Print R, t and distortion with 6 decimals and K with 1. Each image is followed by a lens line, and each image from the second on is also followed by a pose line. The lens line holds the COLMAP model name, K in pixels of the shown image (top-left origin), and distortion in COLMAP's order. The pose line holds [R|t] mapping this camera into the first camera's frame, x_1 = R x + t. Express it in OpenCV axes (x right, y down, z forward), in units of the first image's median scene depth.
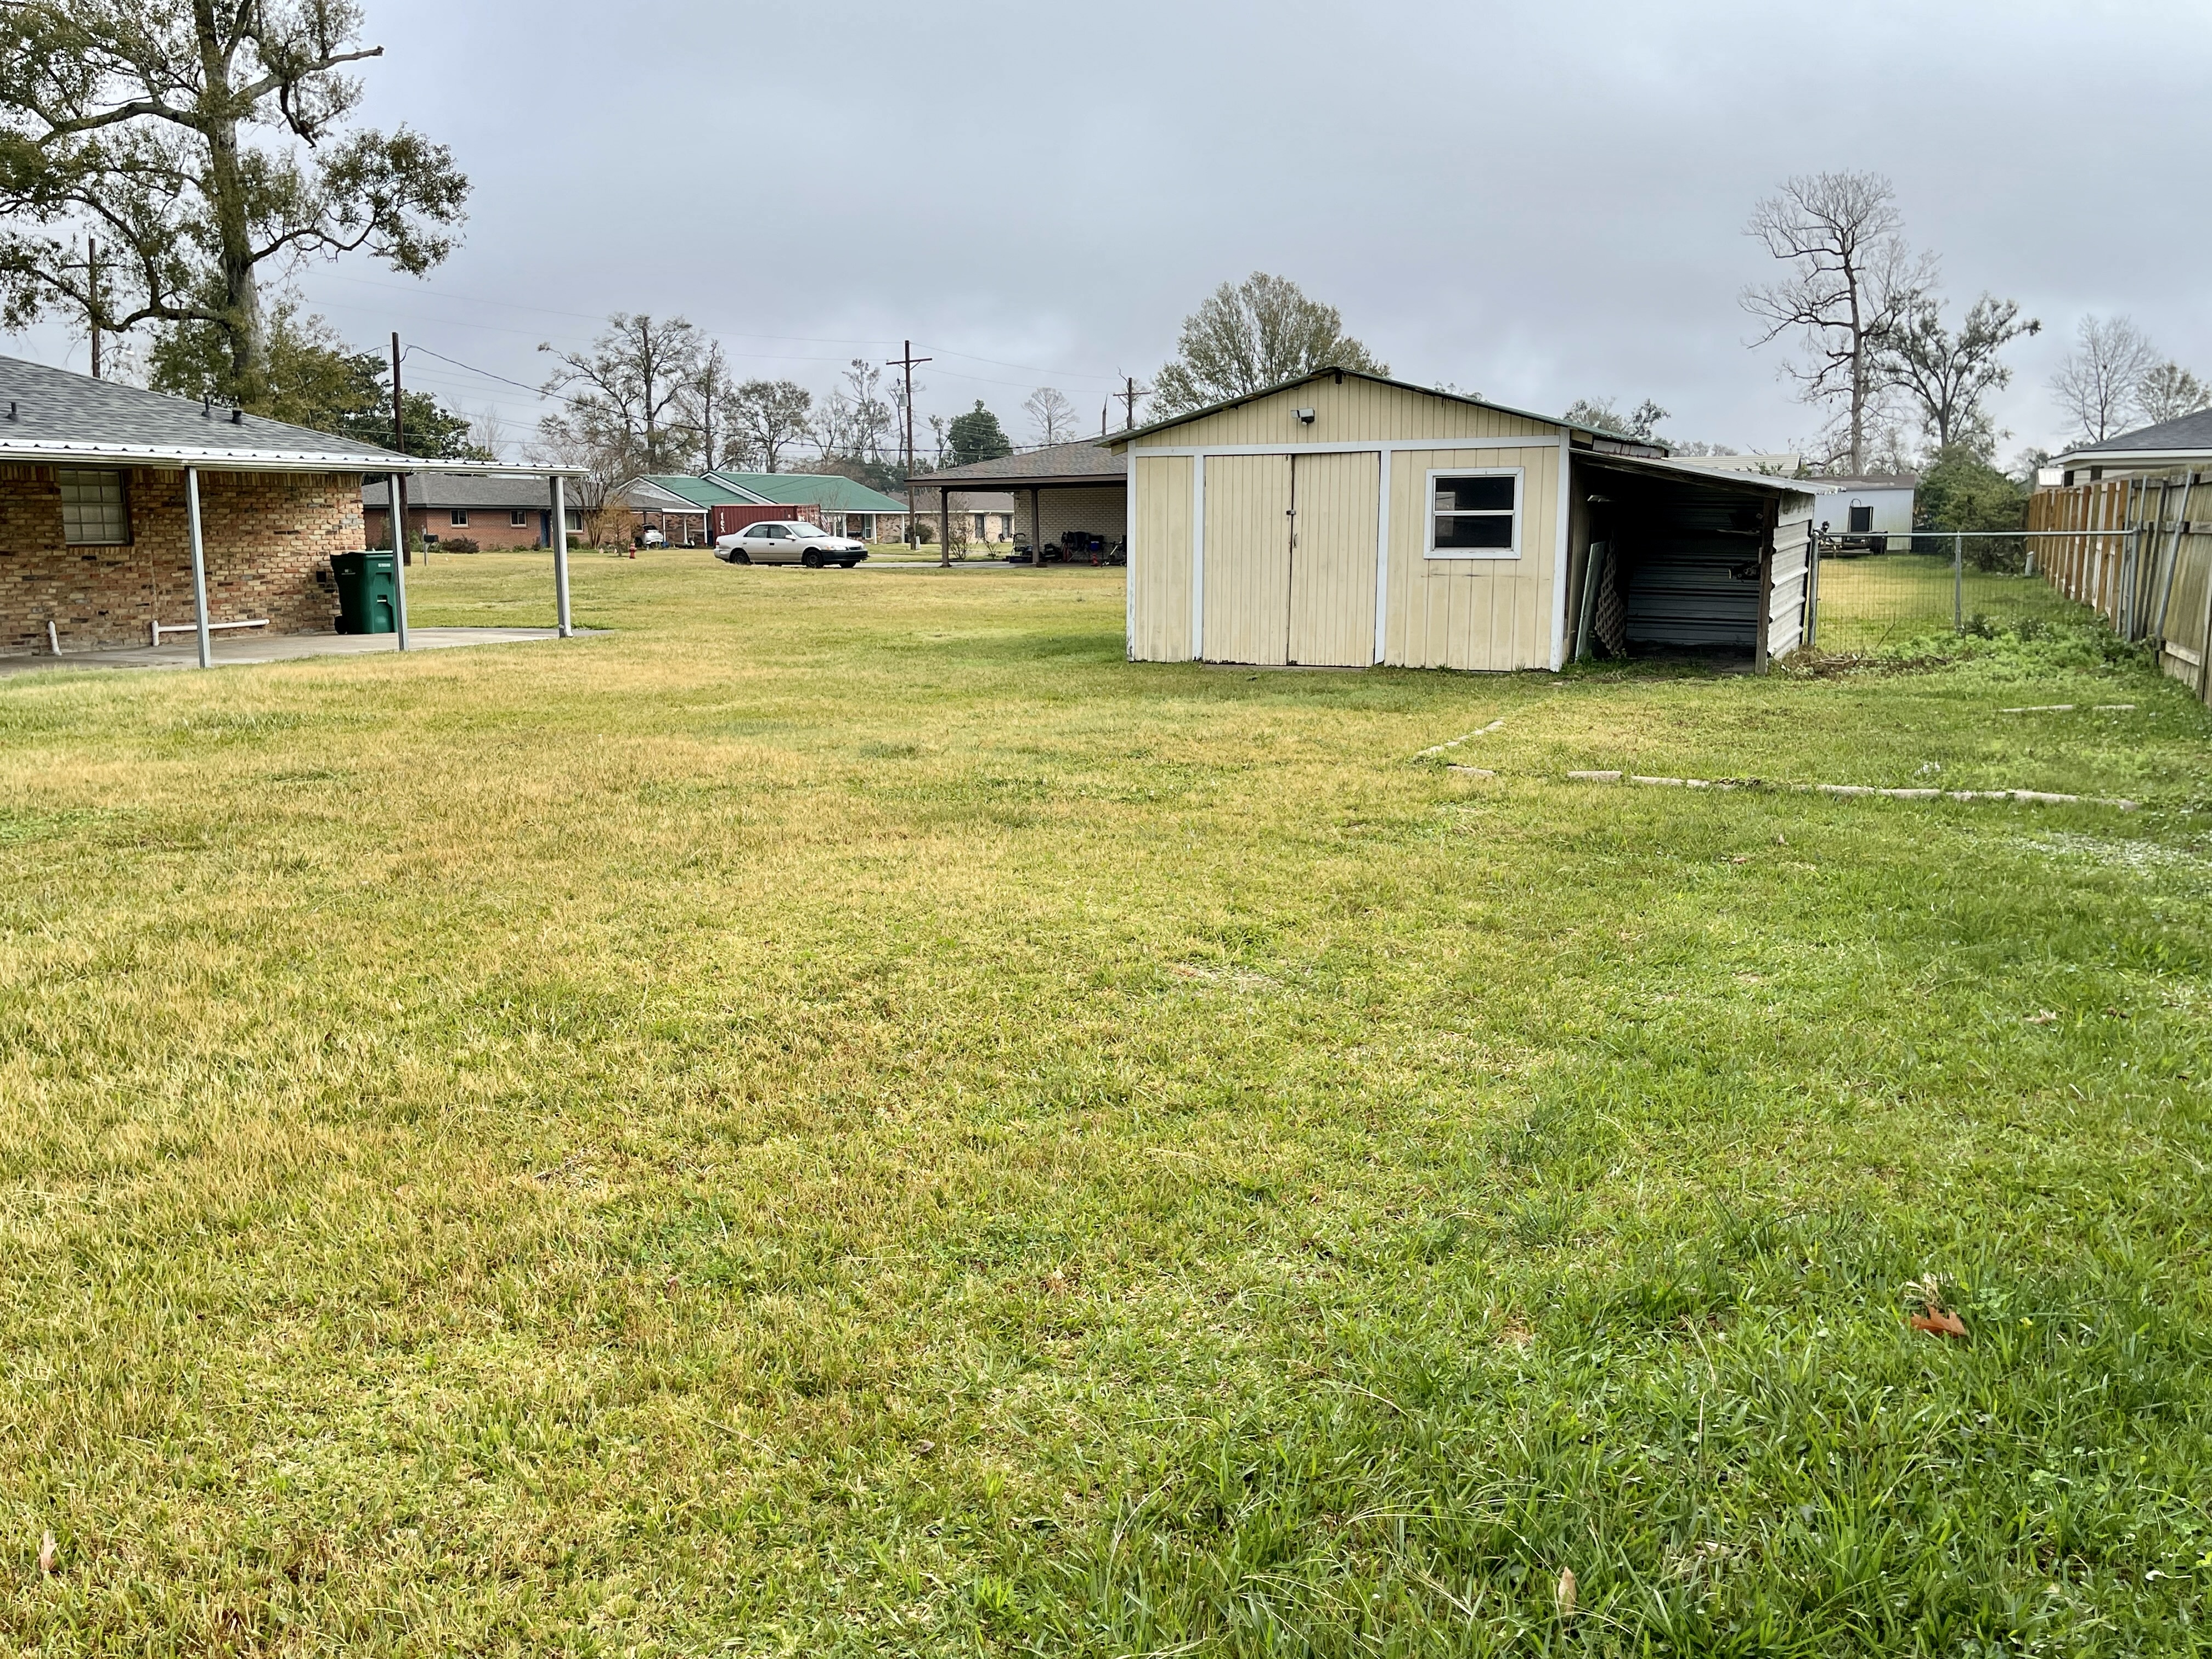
lens RADIAL K [[1886.8, 0, 1120.7], [0, 1886.8, 814.0], [0, 0, 1]] dist [0.072483, -0.084548]
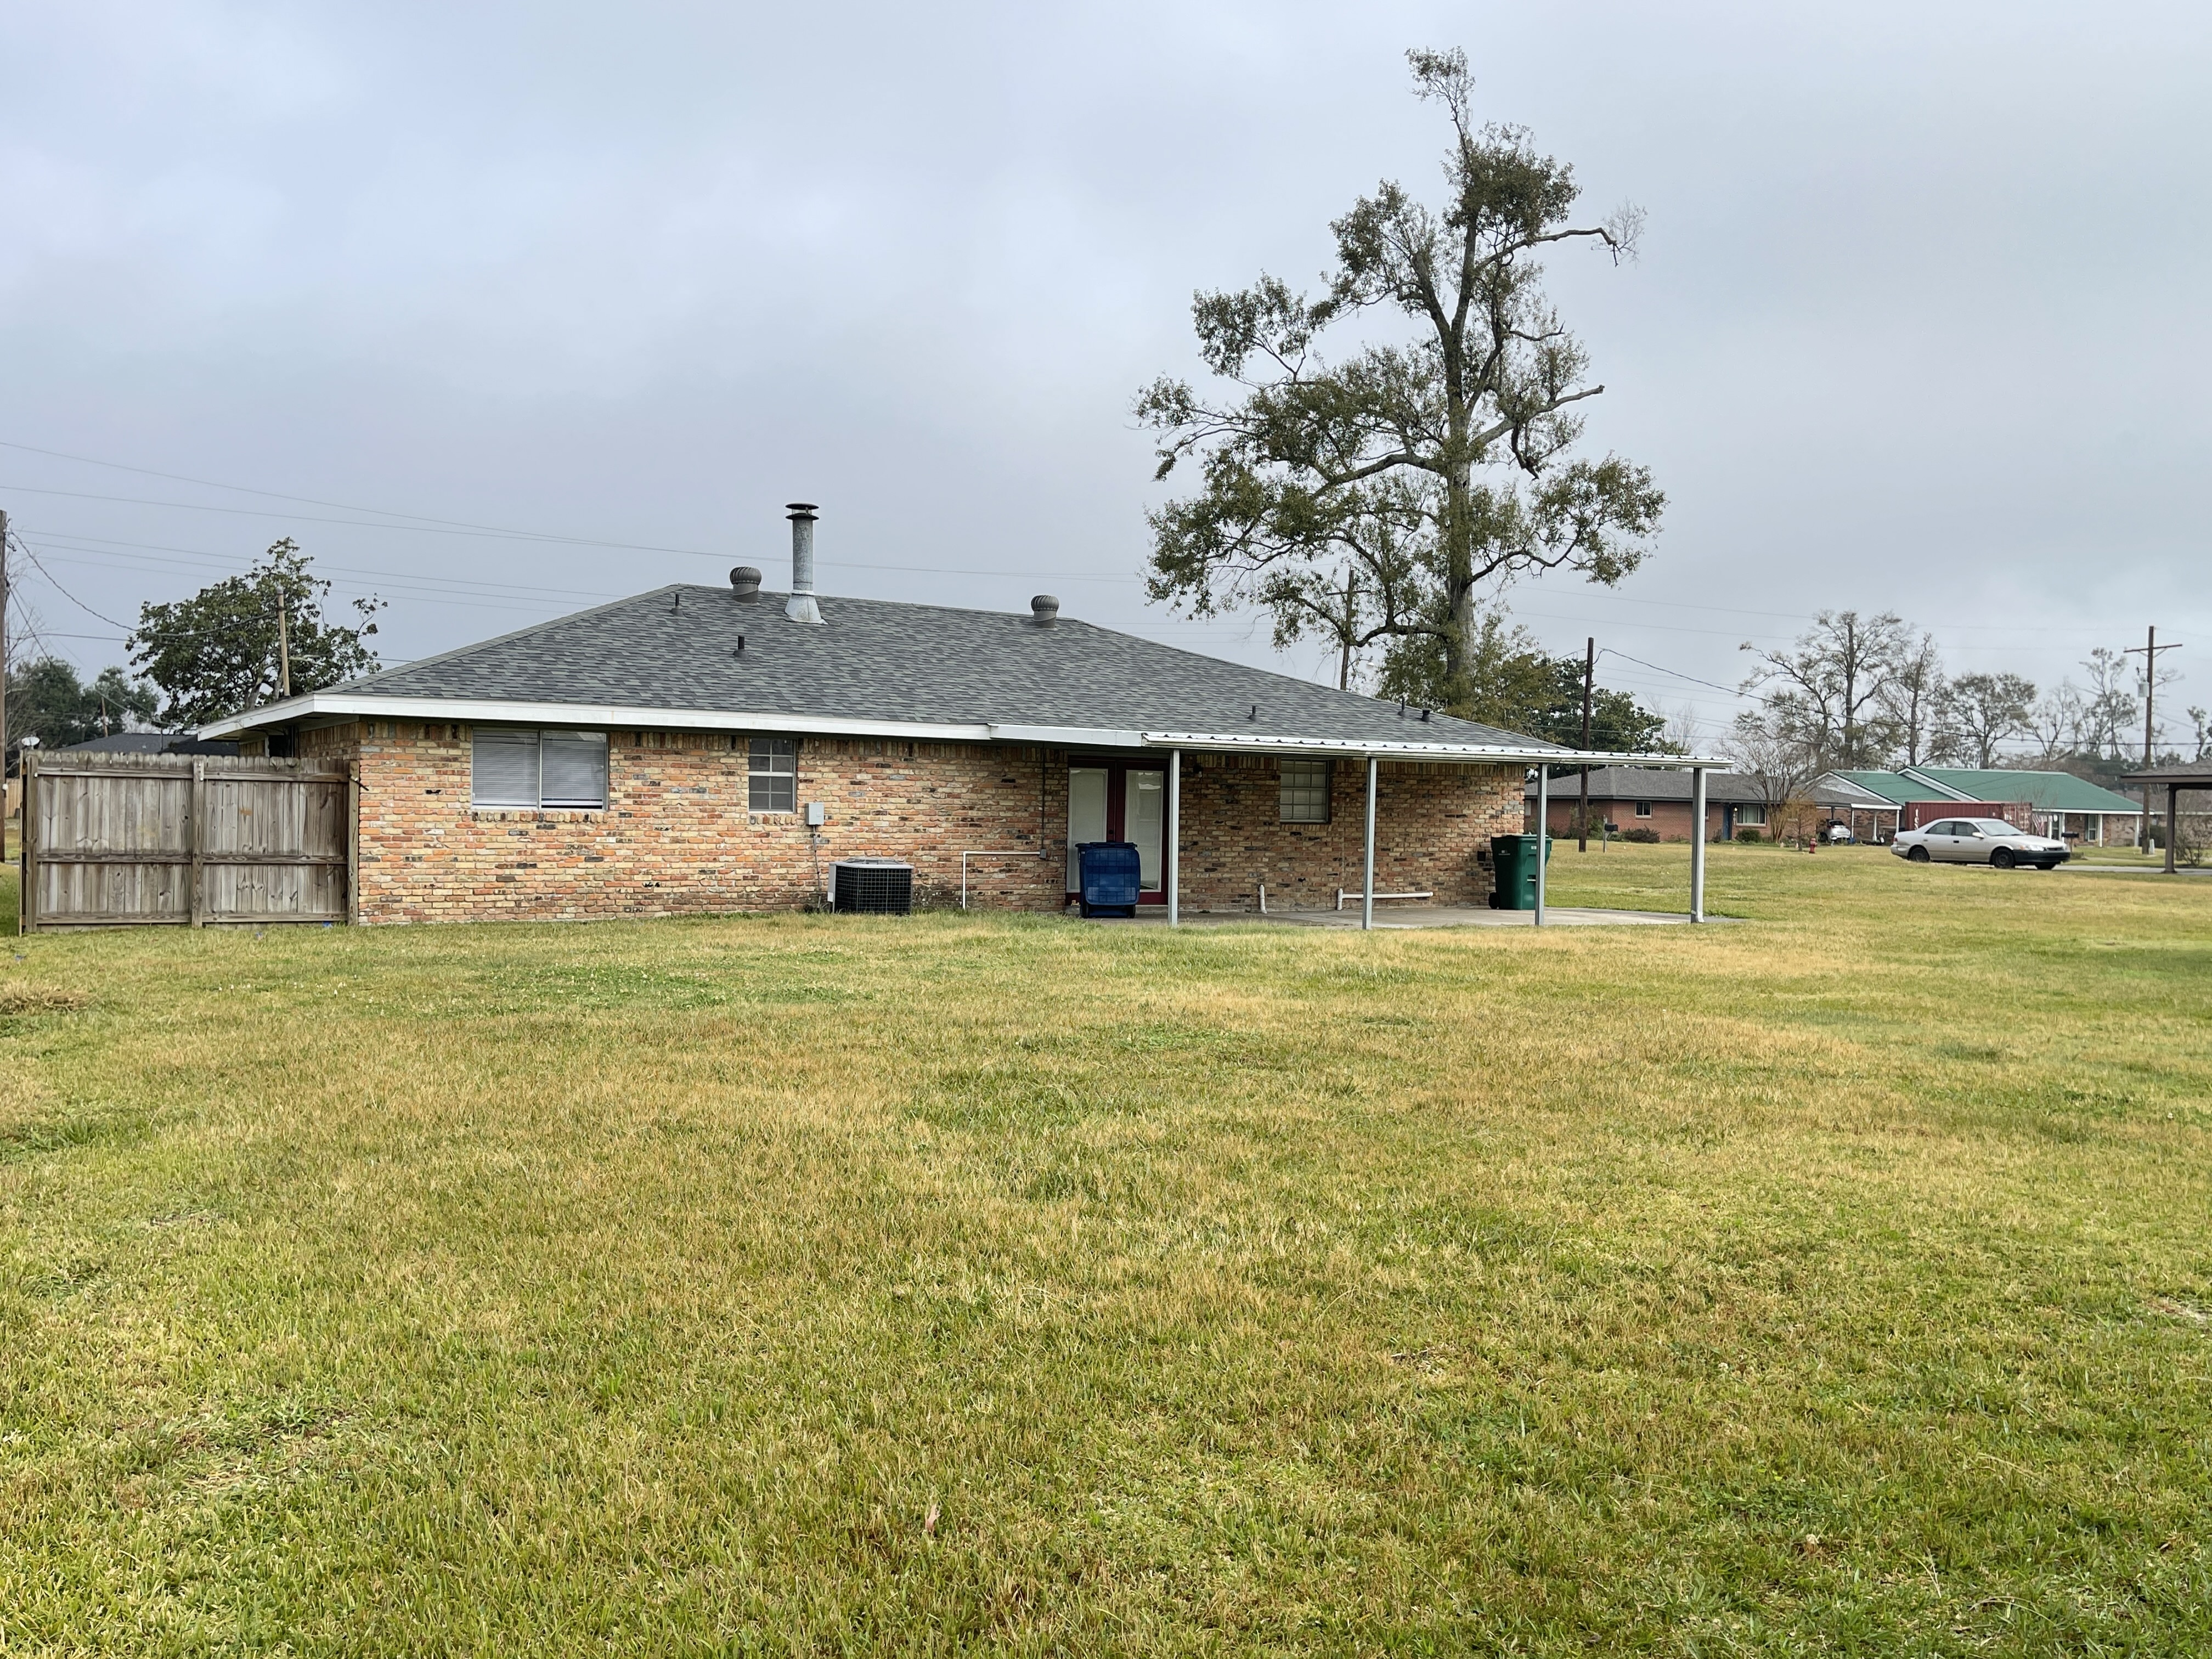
lens RADIAL K [[1886.8, 0, 1123.0], [0, 1886.8, 846.0], [0, 0, 1]] dist [0.072483, -0.084548]
pose [[0.821253, 0.034037, -0.569548, 0.039023], [-0.111220, 0.988620, -0.101292, 0.004263], [0.559619, 0.146531, 0.815693, -0.012808]]
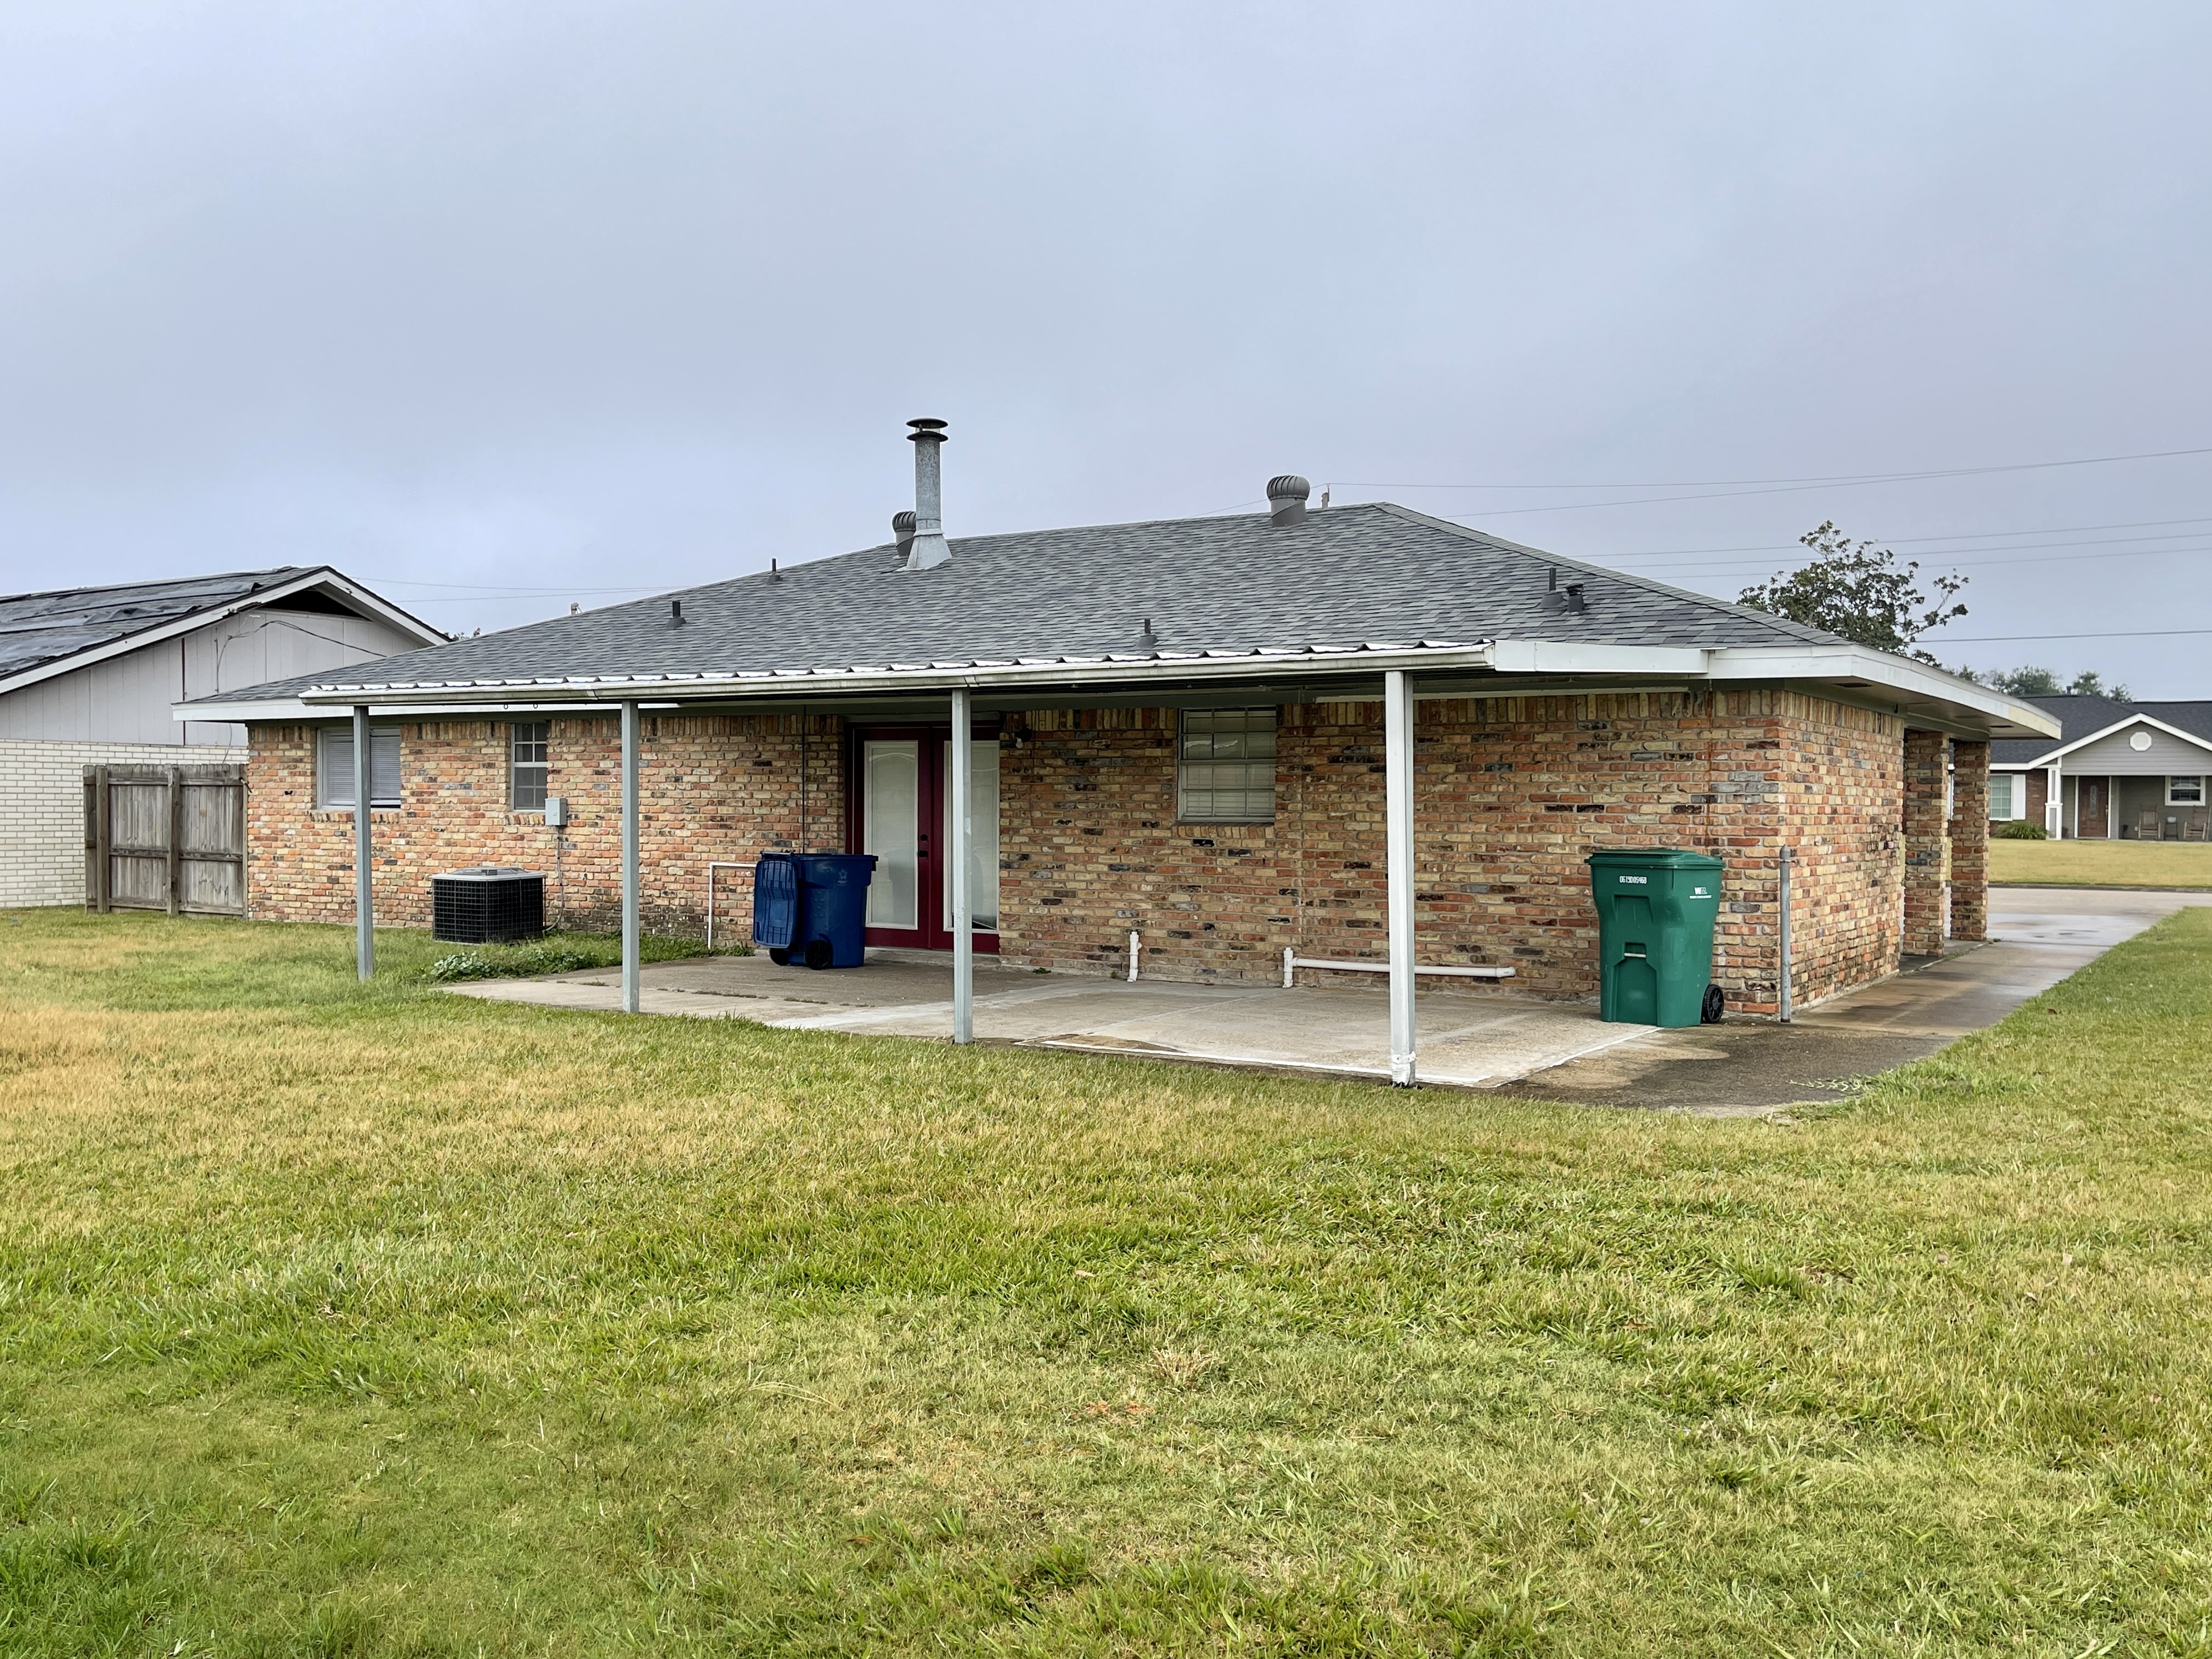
lens RADIAL K [[1886.8, 0, 1106.0], [0, 1886.8, 842.3], [0, 0, 1]] dist [0.072483, -0.084548]
pose [[-0.157274, 0.030841, -0.987073, 0.102810], [-0.153891, 0.986537, 0.055345, -0.162620], [0.975491, 0.160606, -0.150411, 1.053277]]
